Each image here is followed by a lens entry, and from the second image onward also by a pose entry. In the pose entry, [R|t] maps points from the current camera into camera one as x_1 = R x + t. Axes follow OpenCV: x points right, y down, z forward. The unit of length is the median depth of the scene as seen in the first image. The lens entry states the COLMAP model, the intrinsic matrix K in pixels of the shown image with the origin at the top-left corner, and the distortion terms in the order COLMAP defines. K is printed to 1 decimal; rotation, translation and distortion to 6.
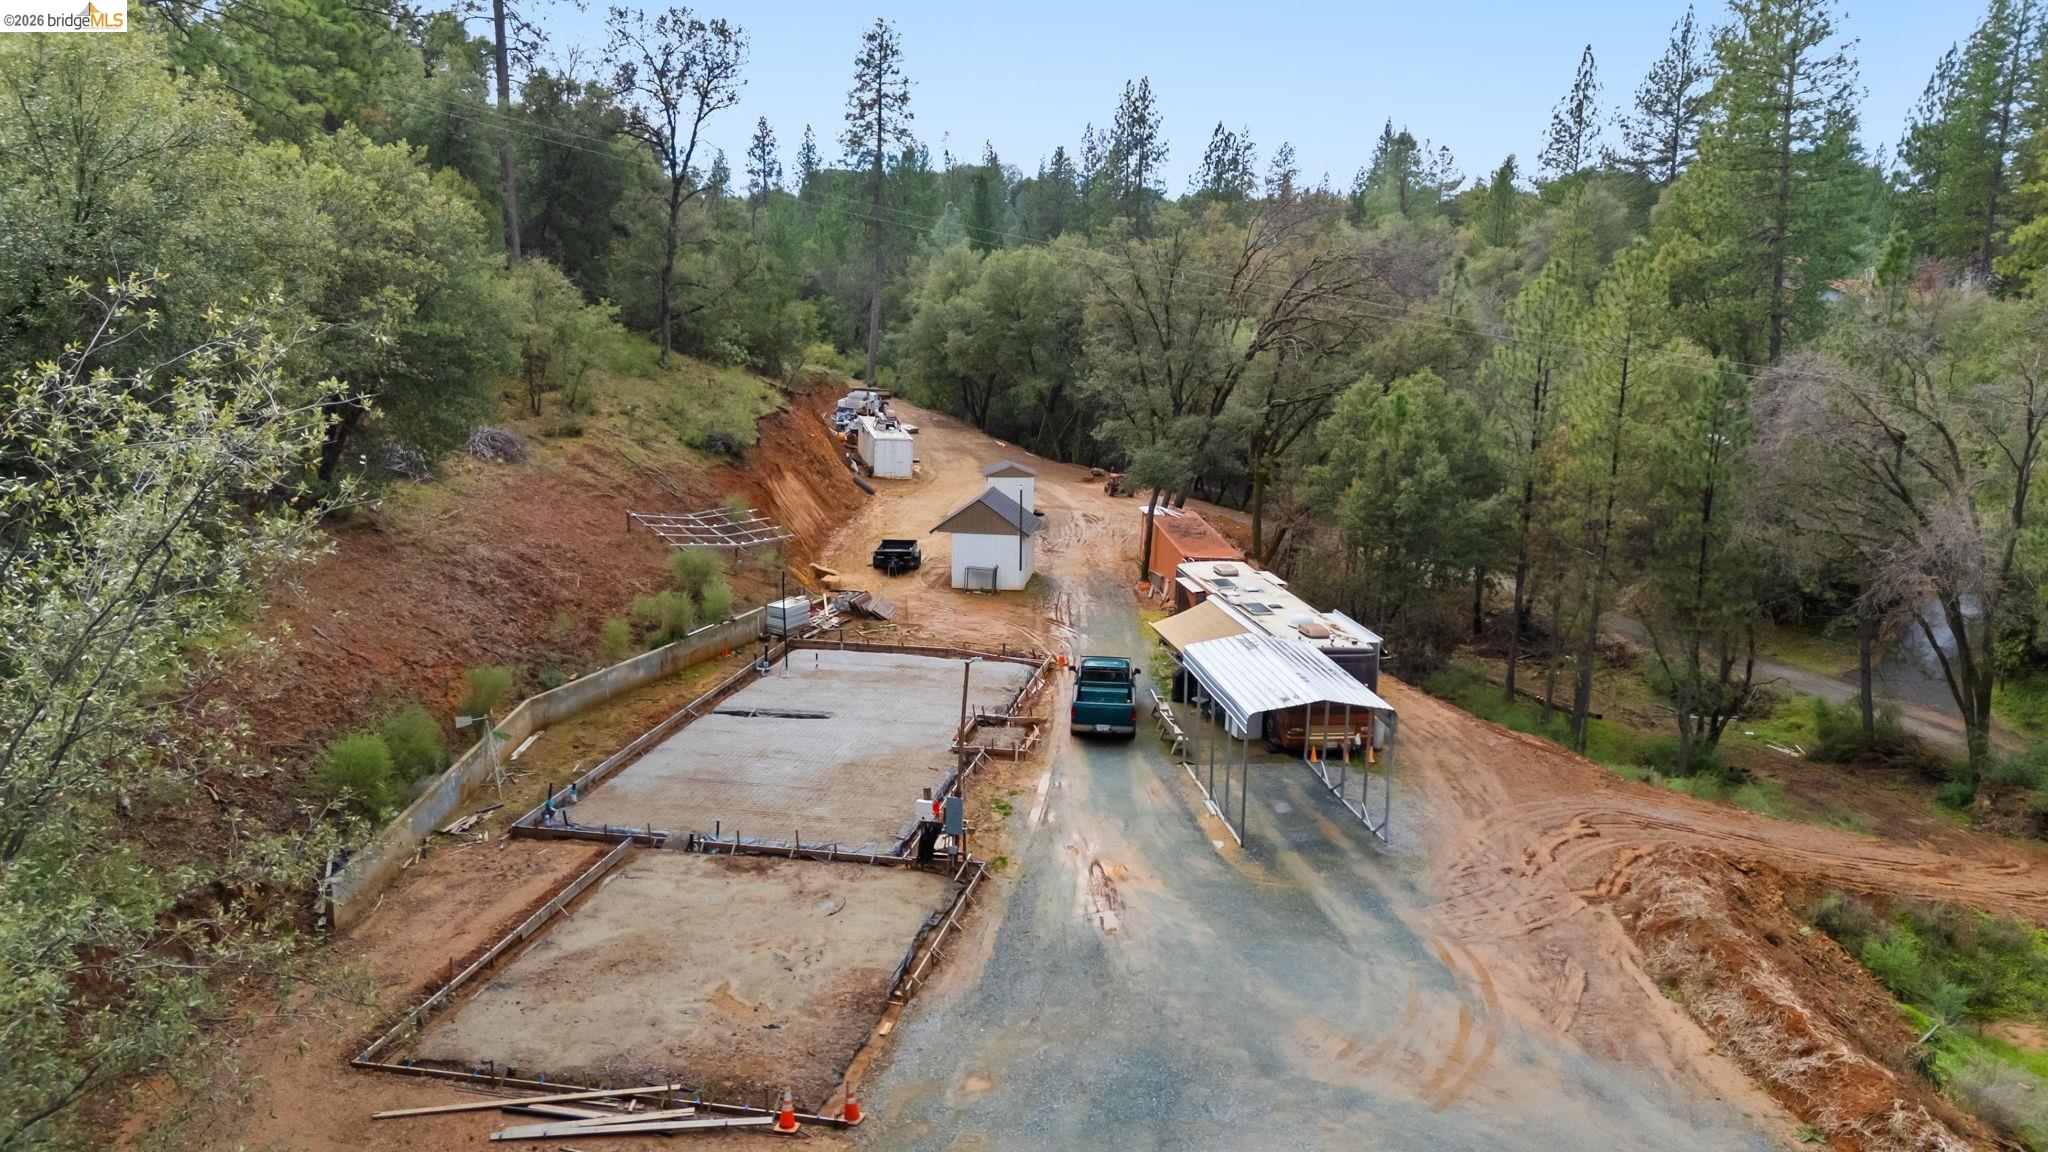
lens RADIAL K [[1520.3, 0, 1030.7], [0, 1520.3, 578.7], [0, 0, 1]] dist [0.129309, -0.150564]
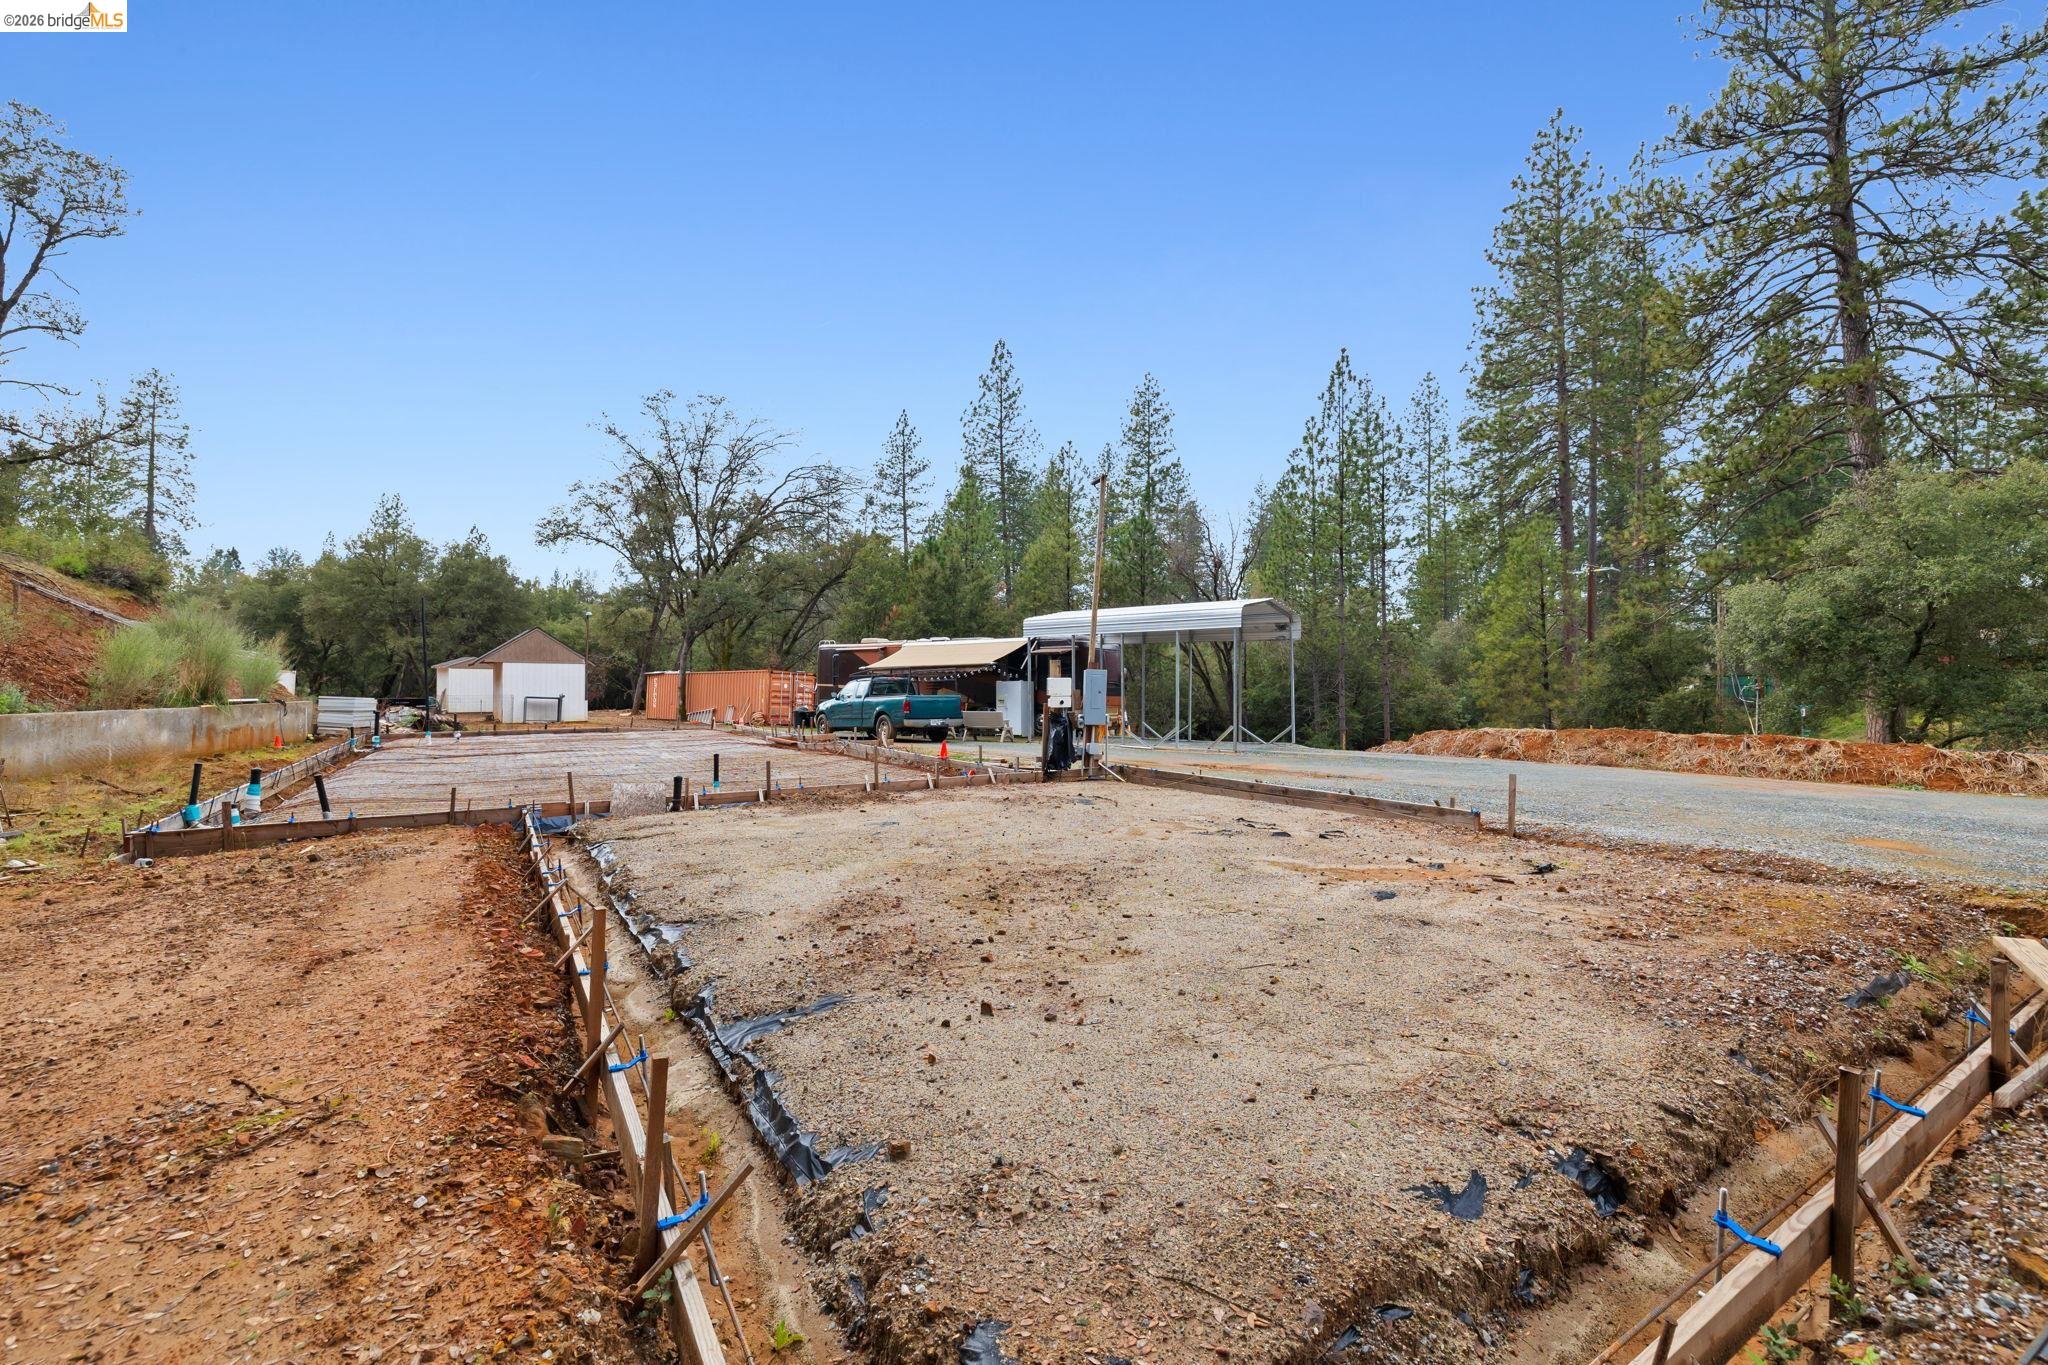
lens RADIAL K [[867.7, 0, 1028.8], [0, 867.7, 678.2], [0, 0, 1]] dist [0.001089, -0.000067]
pose [[0.713408, -0.006747, 0.700717, -0.166303], [0.162006, 0.974452, -0.155558, 0.097390], [-0.681765, 0.224496, 0.696274, 0.352156]]
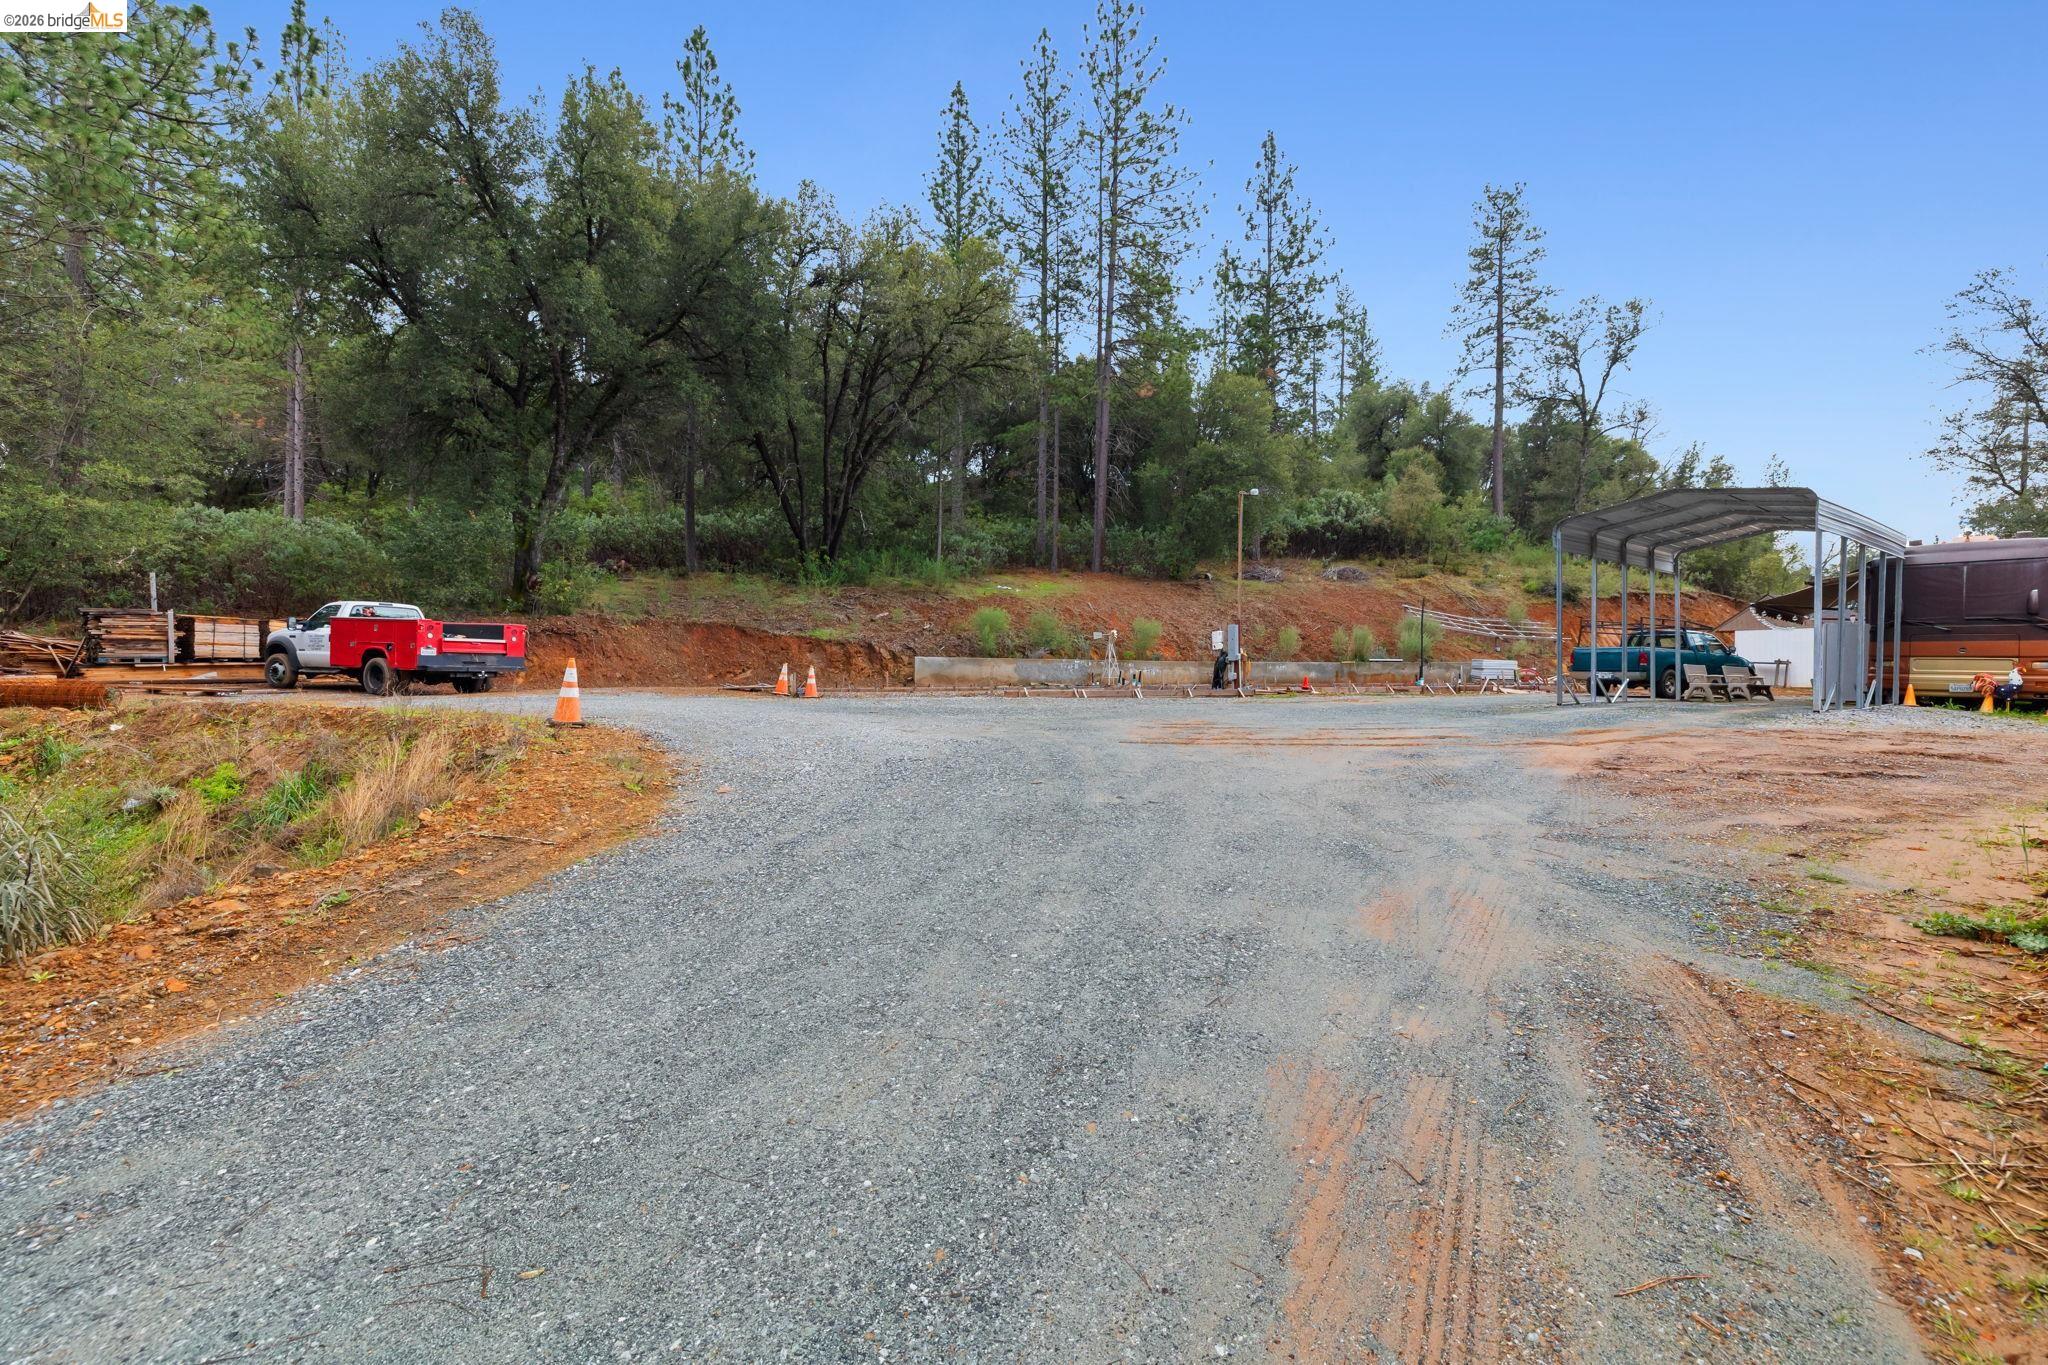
lens RADIAL K [[867.7, 0, 1028.8], [0, 867.7, 678.2], [0, 0, 1]] dist [0.001089, -0.000067]
pose [[0.482064, -0.007516, -0.876104, 0.196768], [-0.185553, 0.976404, -0.110474, 0.130156], [0.856262, 0.215819, 0.469295, 0.282854]]
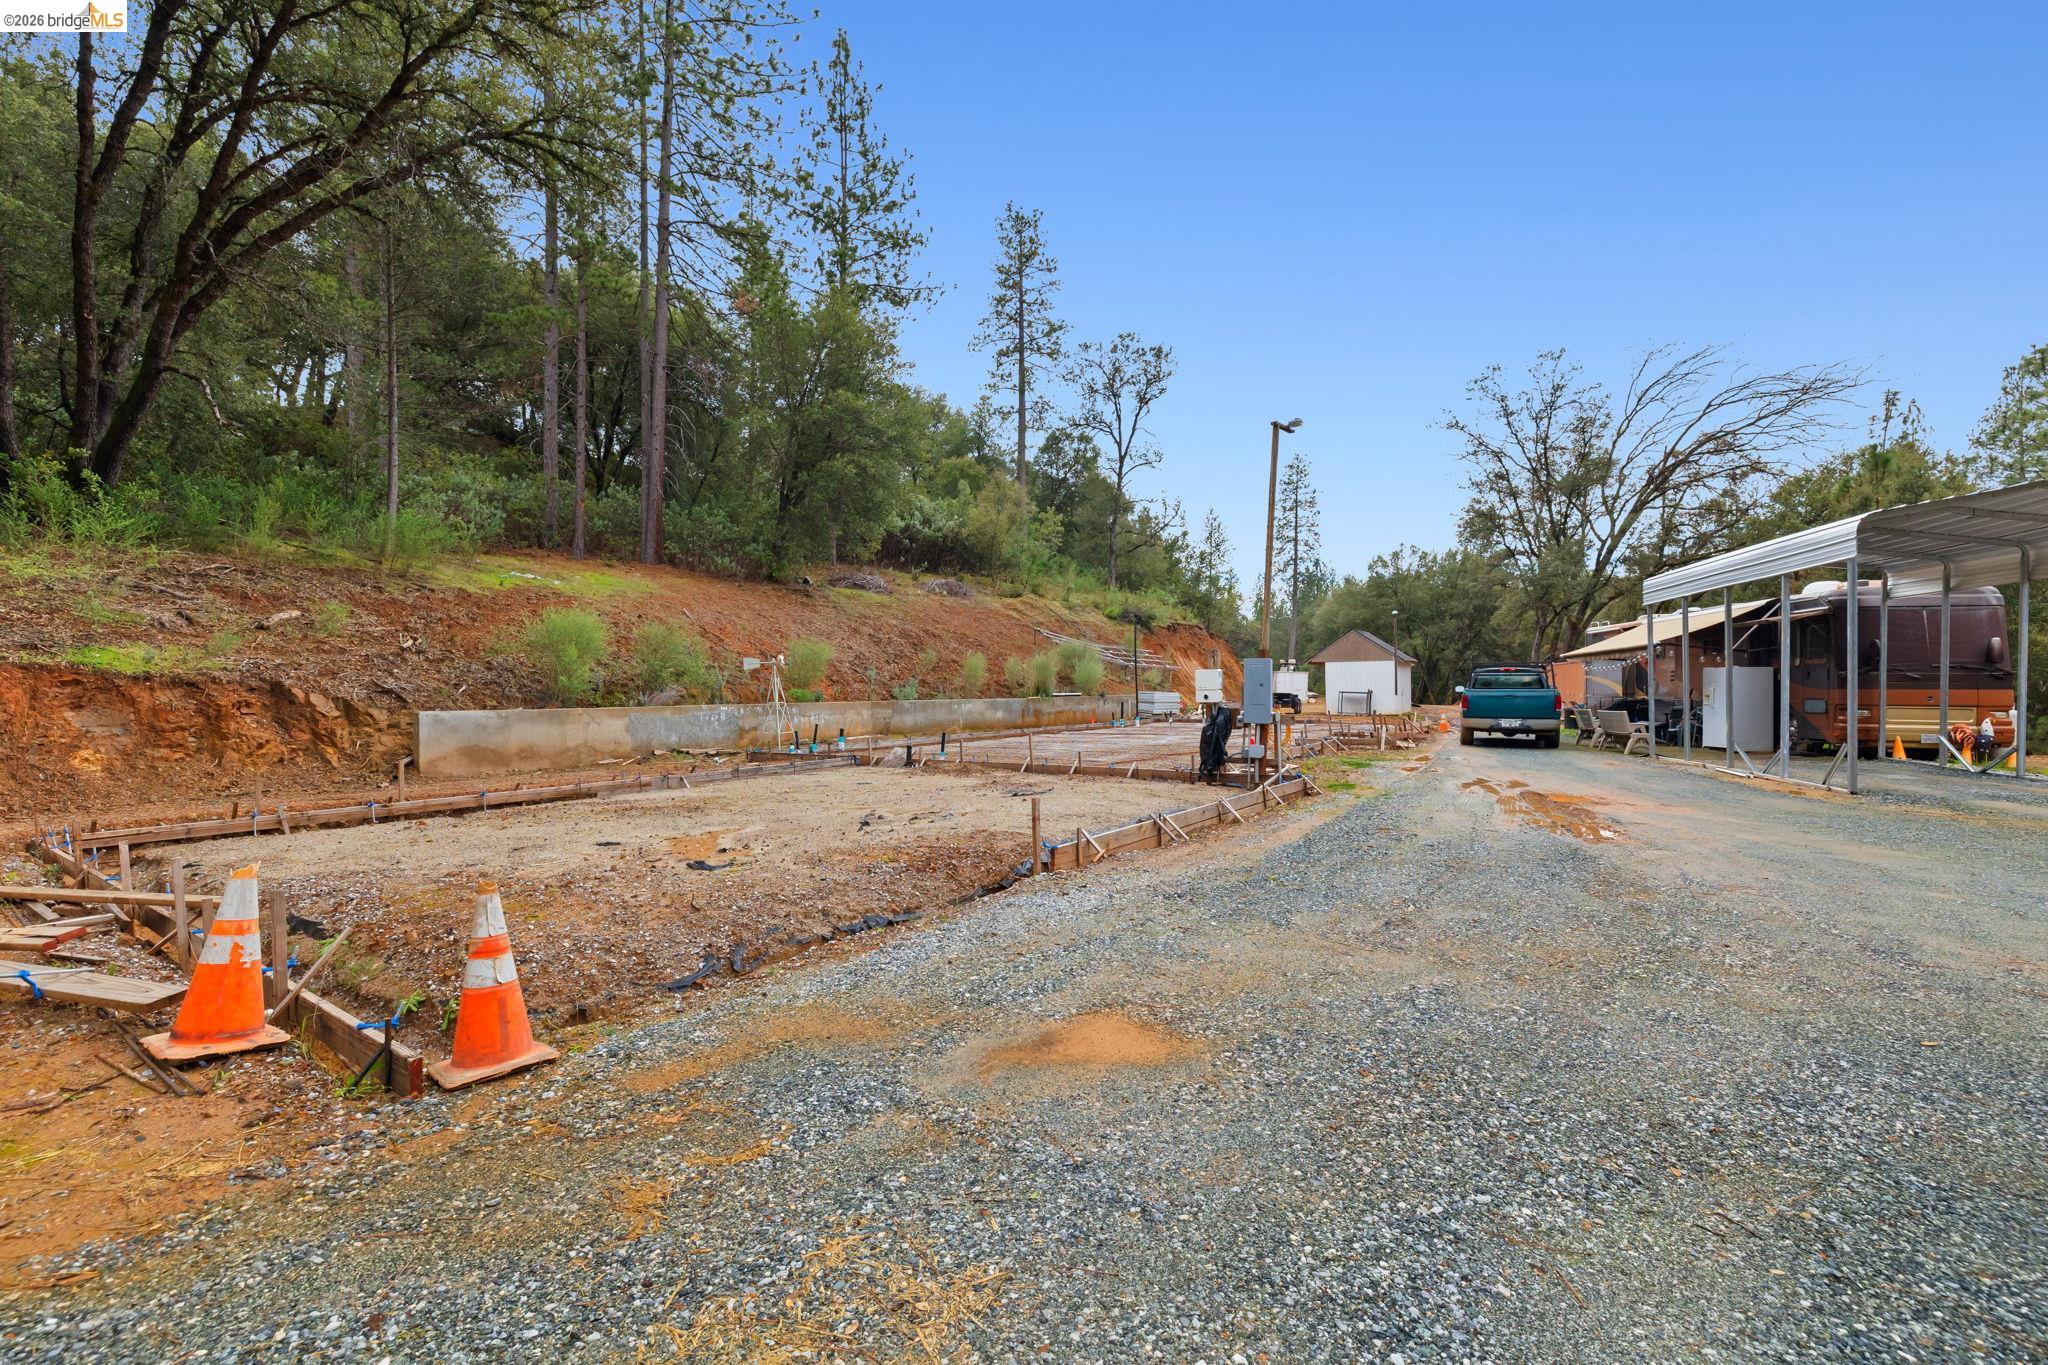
lens RADIAL K [[875.9, 0, 1028.5], [0, 875.9, 695.6], [0, 0, 1]] dist [0.001190, 0.000225]
pose [[0.916190, -0.021902, -0.400146, 0.002490], [-0.062261, 0.978602, -0.196118, 0.109635], [0.395879, 0.204595, 0.895221, 0.311773]]
